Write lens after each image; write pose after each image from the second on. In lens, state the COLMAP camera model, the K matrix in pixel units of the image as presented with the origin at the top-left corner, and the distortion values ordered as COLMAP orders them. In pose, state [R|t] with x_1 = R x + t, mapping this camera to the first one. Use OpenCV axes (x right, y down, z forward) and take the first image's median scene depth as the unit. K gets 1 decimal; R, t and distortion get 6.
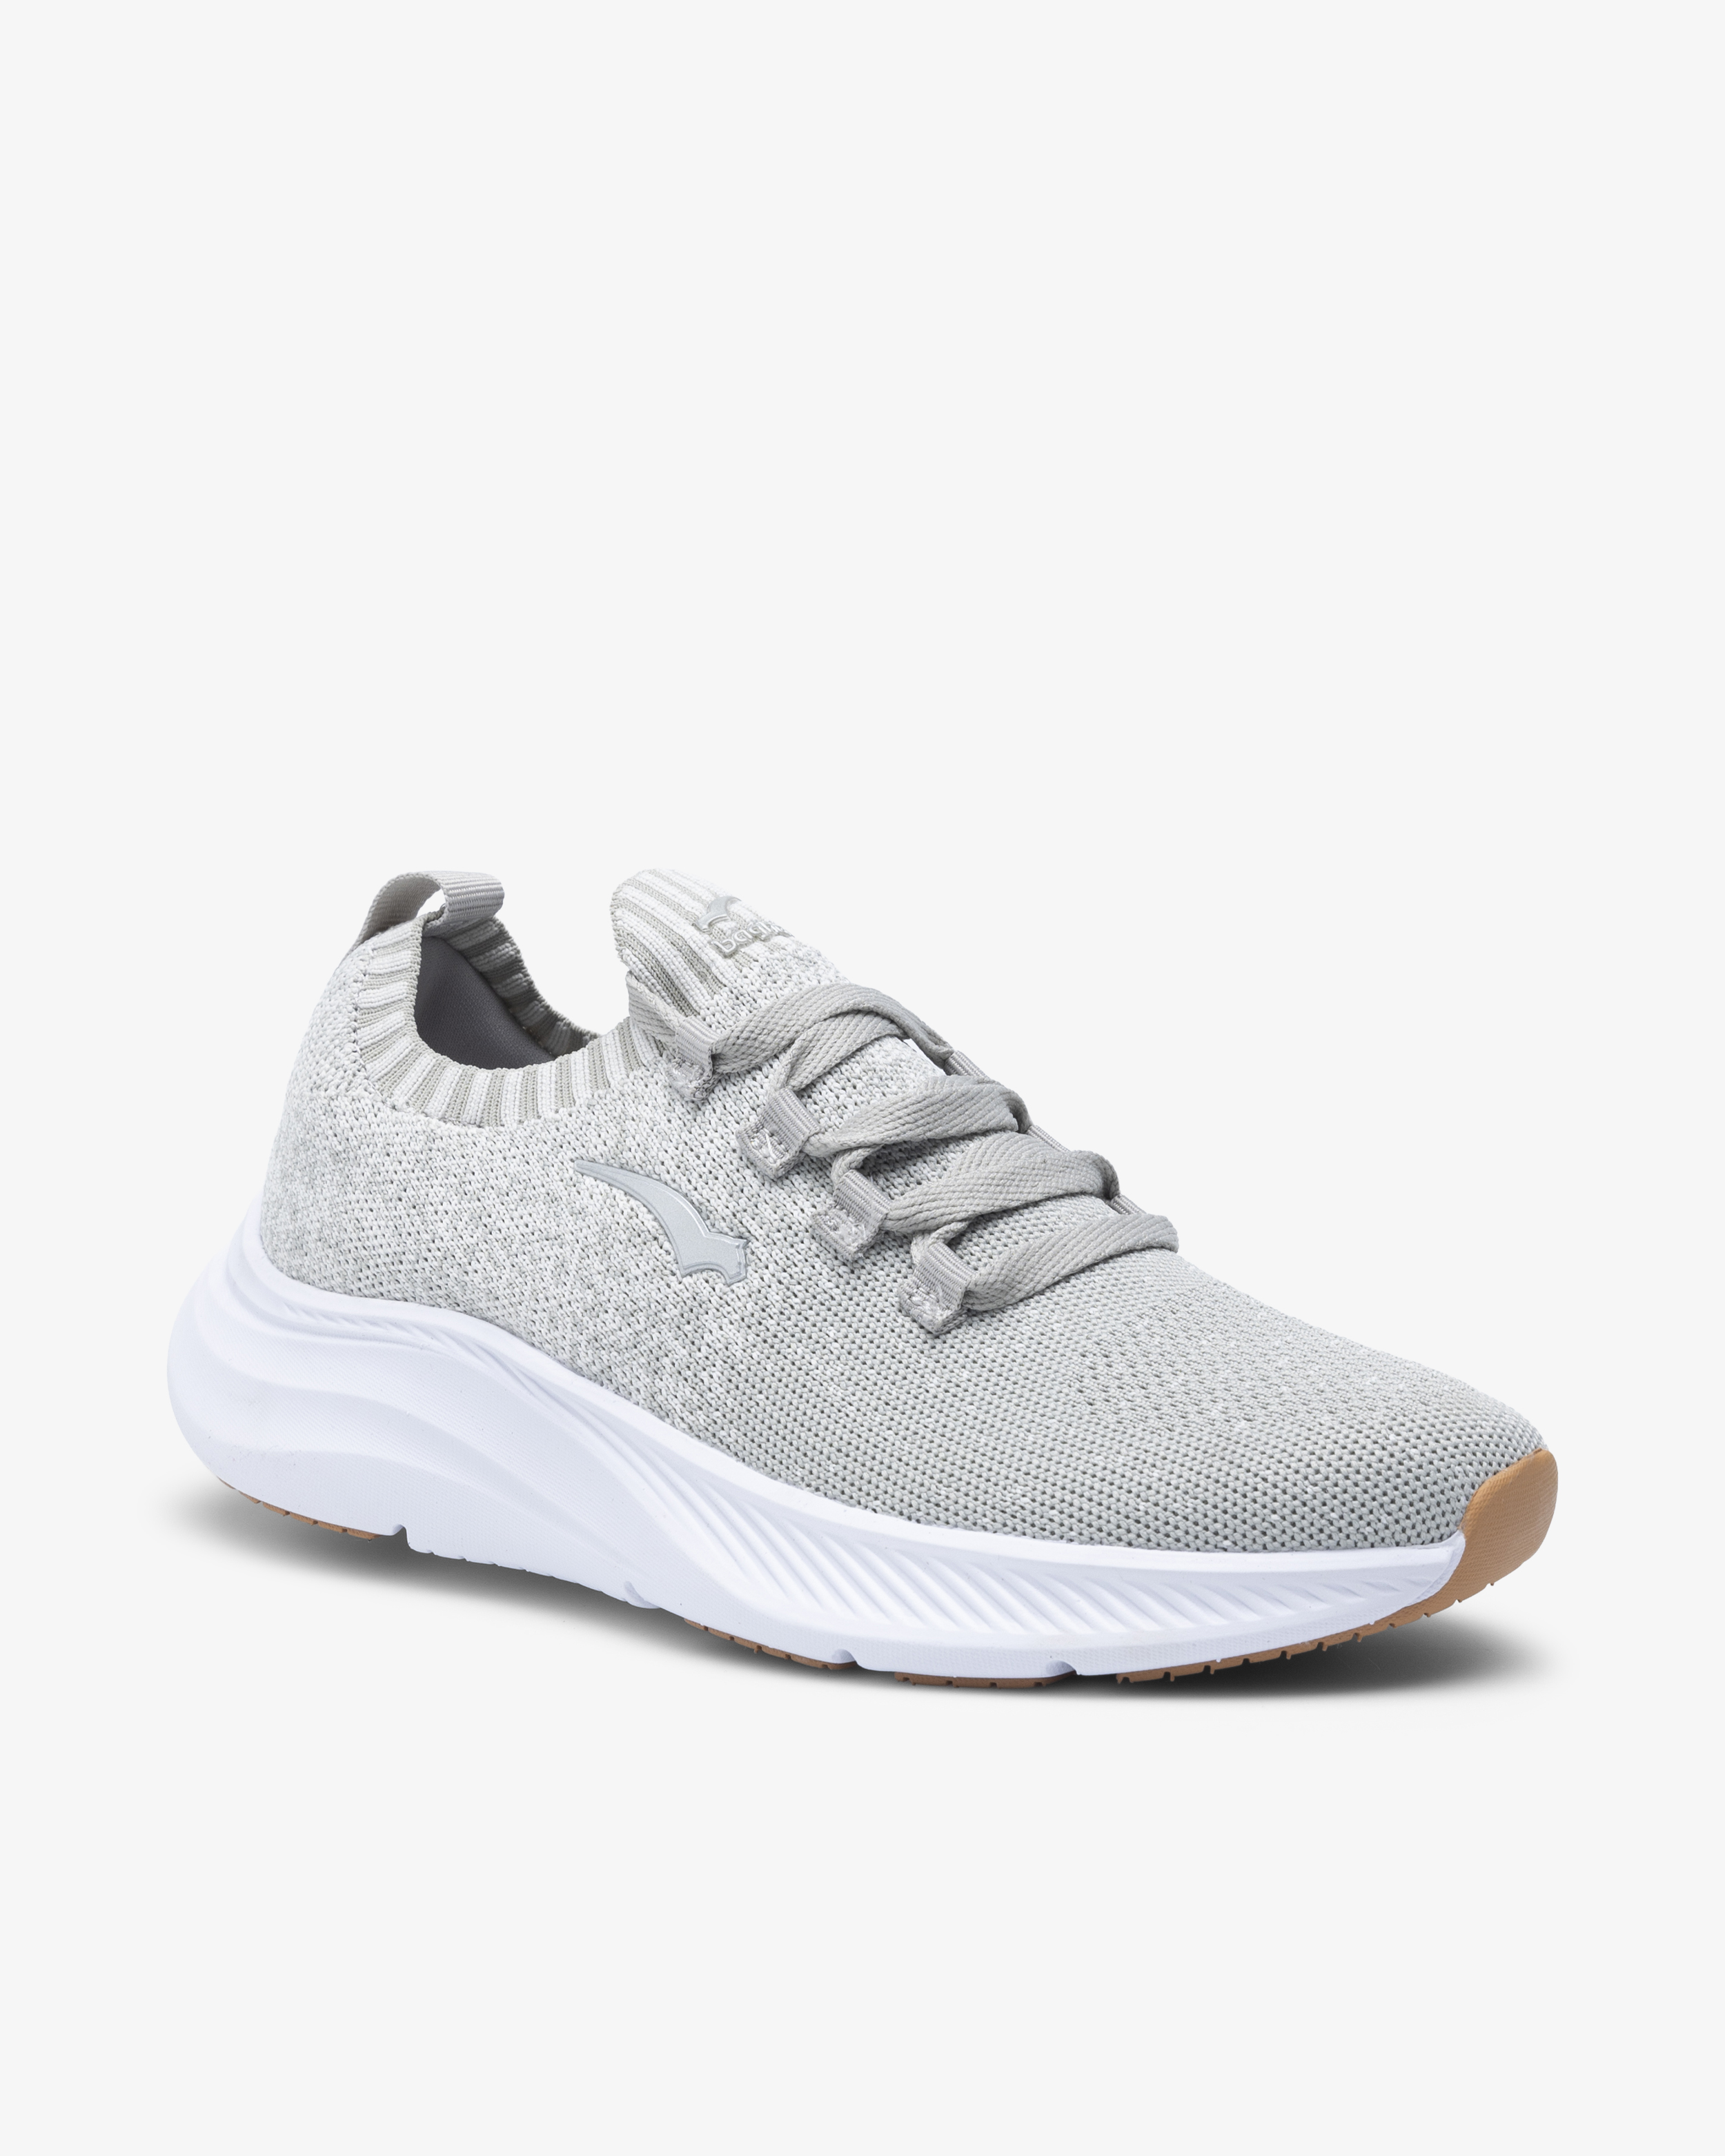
lens RADIAL K [[5555.6, 0, 865.0], [0, 5555.6, 1070.7], [0, 0, 1]] dist [0.143791, 0.000000]
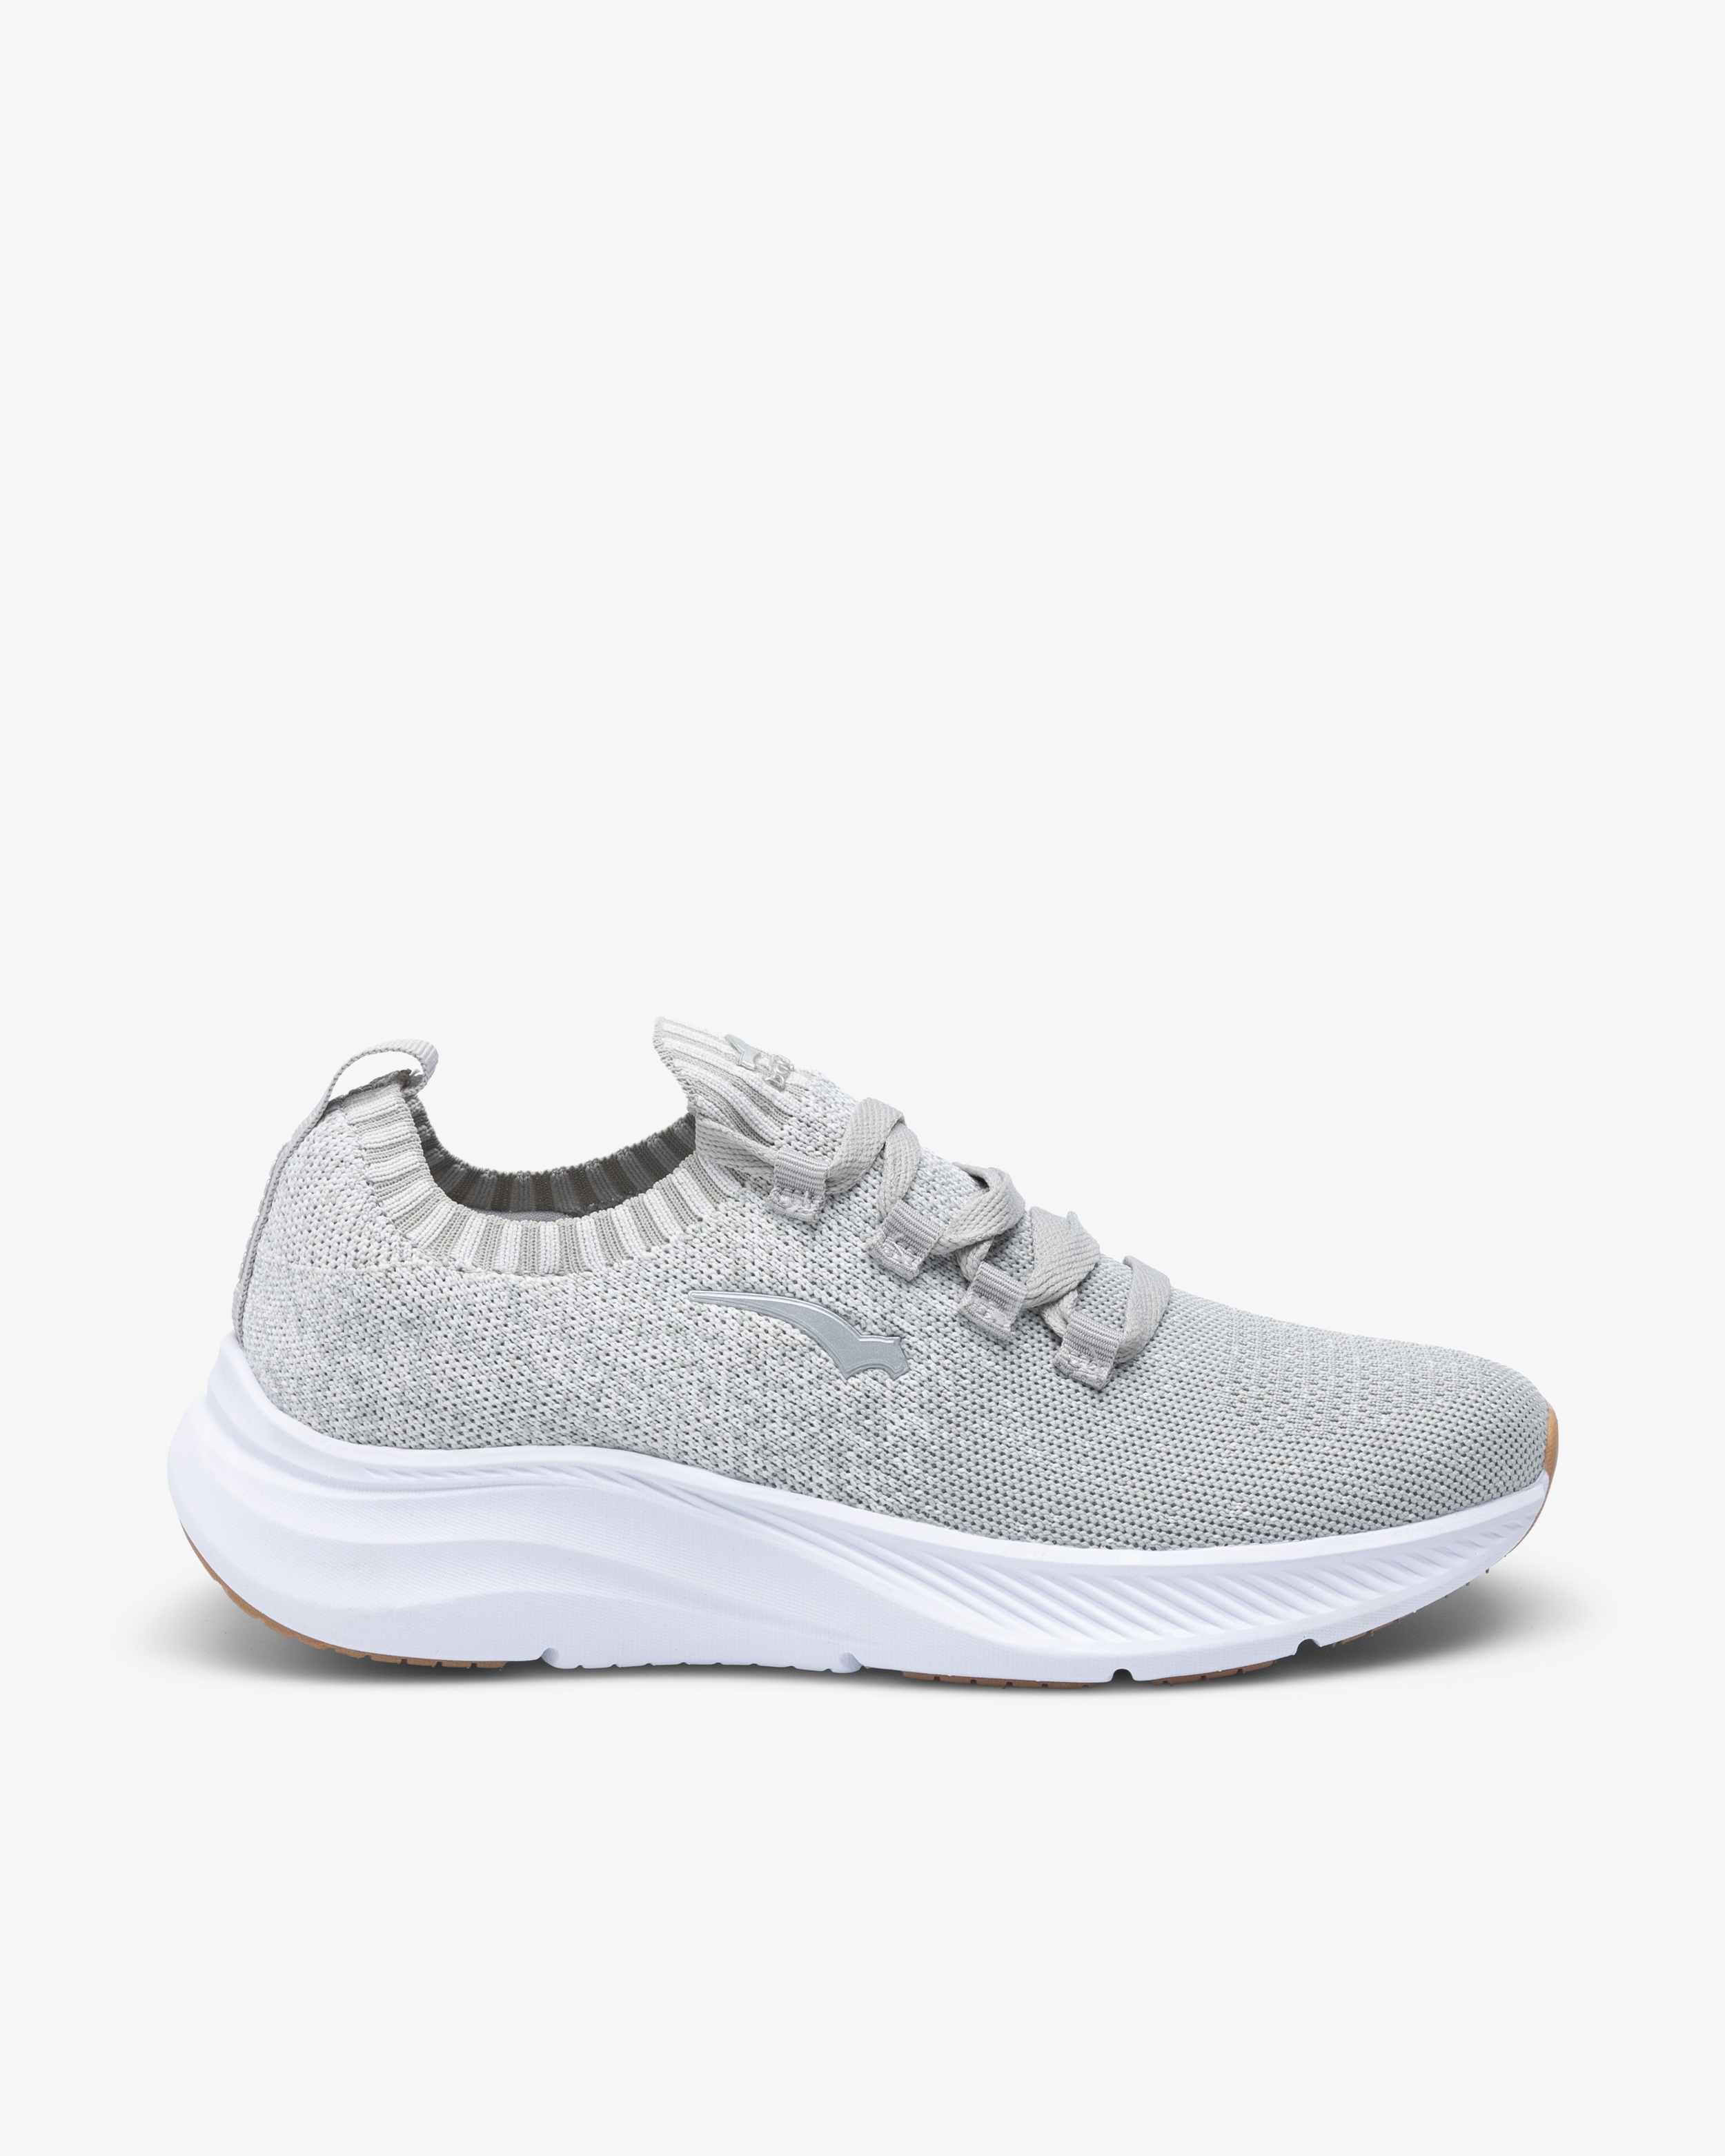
lens RADIAL K [[5555.6, 0, 864.1], [0, 5555.6, 1086.4], [0, 0, 1]] dist [0.143791, 0.000000]
pose [[0.756396, -0.143800, 0.638112, -0.734841], [0.105393, 0.989583, 0.098075, -0.130699], [-0.645568, -0.006931, 0.763672, 0.135467]]
